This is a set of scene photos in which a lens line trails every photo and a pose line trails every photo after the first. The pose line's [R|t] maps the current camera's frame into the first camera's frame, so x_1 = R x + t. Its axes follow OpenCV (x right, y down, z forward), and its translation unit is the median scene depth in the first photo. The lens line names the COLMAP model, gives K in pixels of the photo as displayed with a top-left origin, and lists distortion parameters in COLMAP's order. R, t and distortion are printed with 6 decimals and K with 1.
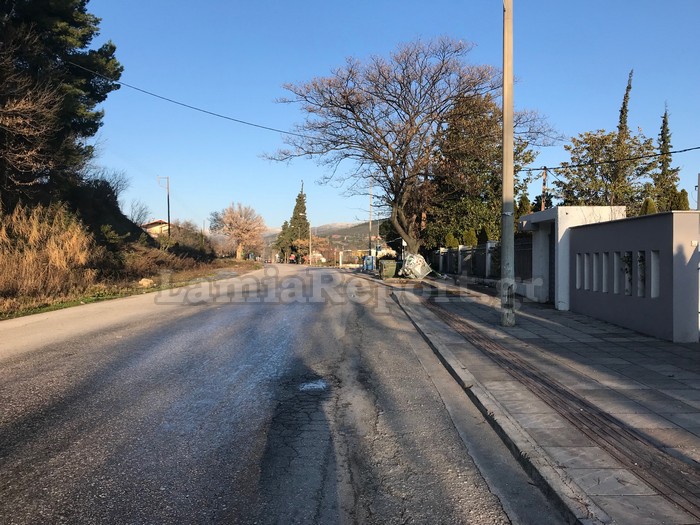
lens RADIAL K [[567.4, 0, 350.0], [0, 567.4, 262.5], [0, 0, 1]] dist [0.079617, 0.000817]
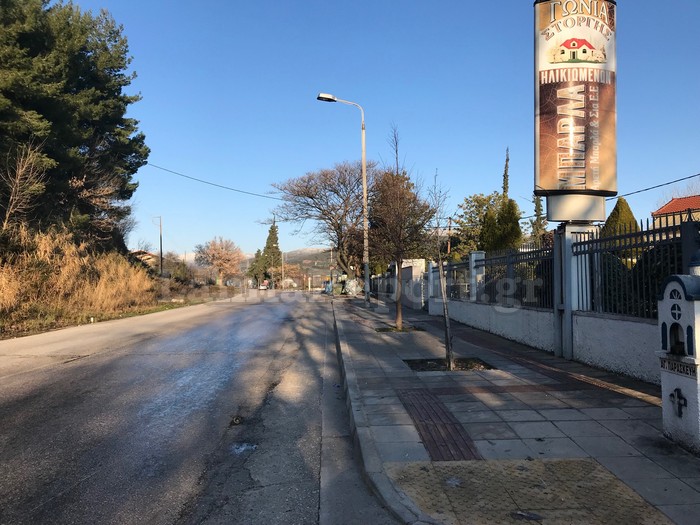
lens RADIAL K [[572.5, 0, 350.0], [0, 572.5, 262.5], [0, 0, 1]] dist [0.003825, 0.005092]
pose [[0.998621, -0.014117, 0.050561, 0.012491], [0.016295, 0.998945, -0.042936, 0.002578], [-0.049902, 0.043701, 0.997798, -0.275169]]
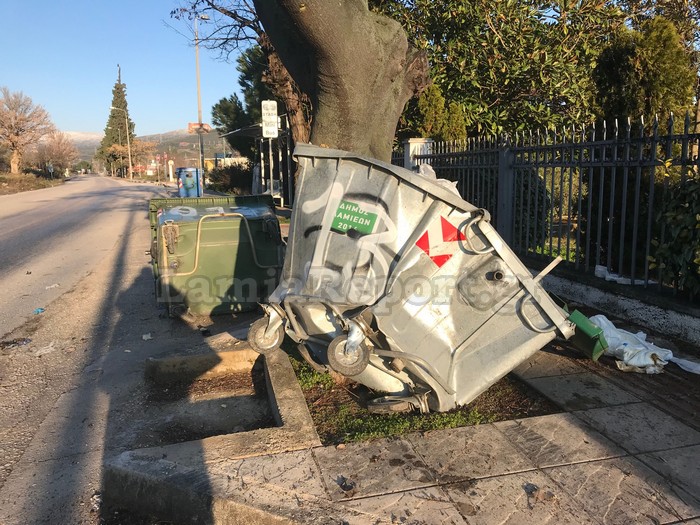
lens RADIAL K [[567.8, 0, 350.0], [0, 567.8, 262.5], [0, 0, 1]] dist [0.011762, -0.002641]
pose [[0.968793, -0.059316, 0.240669, 0.034454], [0.020190, 0.986603, 0.161888, -0.006450], [-0.247047, -0.151977, 0.957011, 0.392751]]
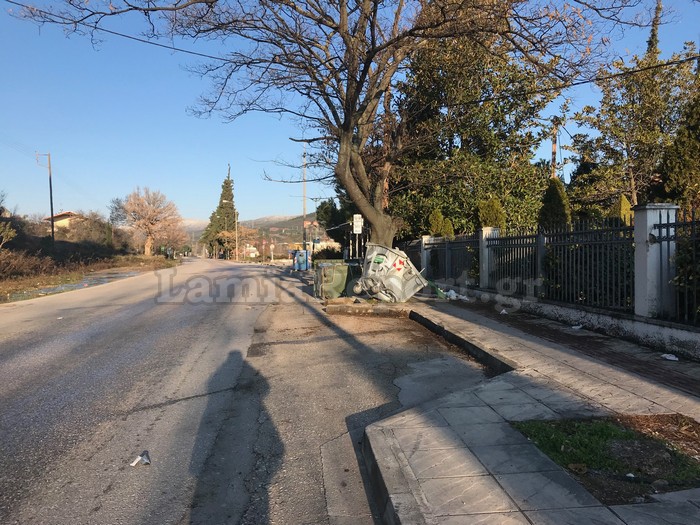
lens RADIAL K [[567.4, 0, 350.0], [0, 567.4, 262.5], [0, 0, 1]] dist [0.079617, 0.000817]
pose [[0.994220, -0.017453, 0.105938, 0.014403], [0.016060, 0.999773, 0.013993, -0.004357], [-0.106158, -0.012211, 0.994274, 0.236165]]
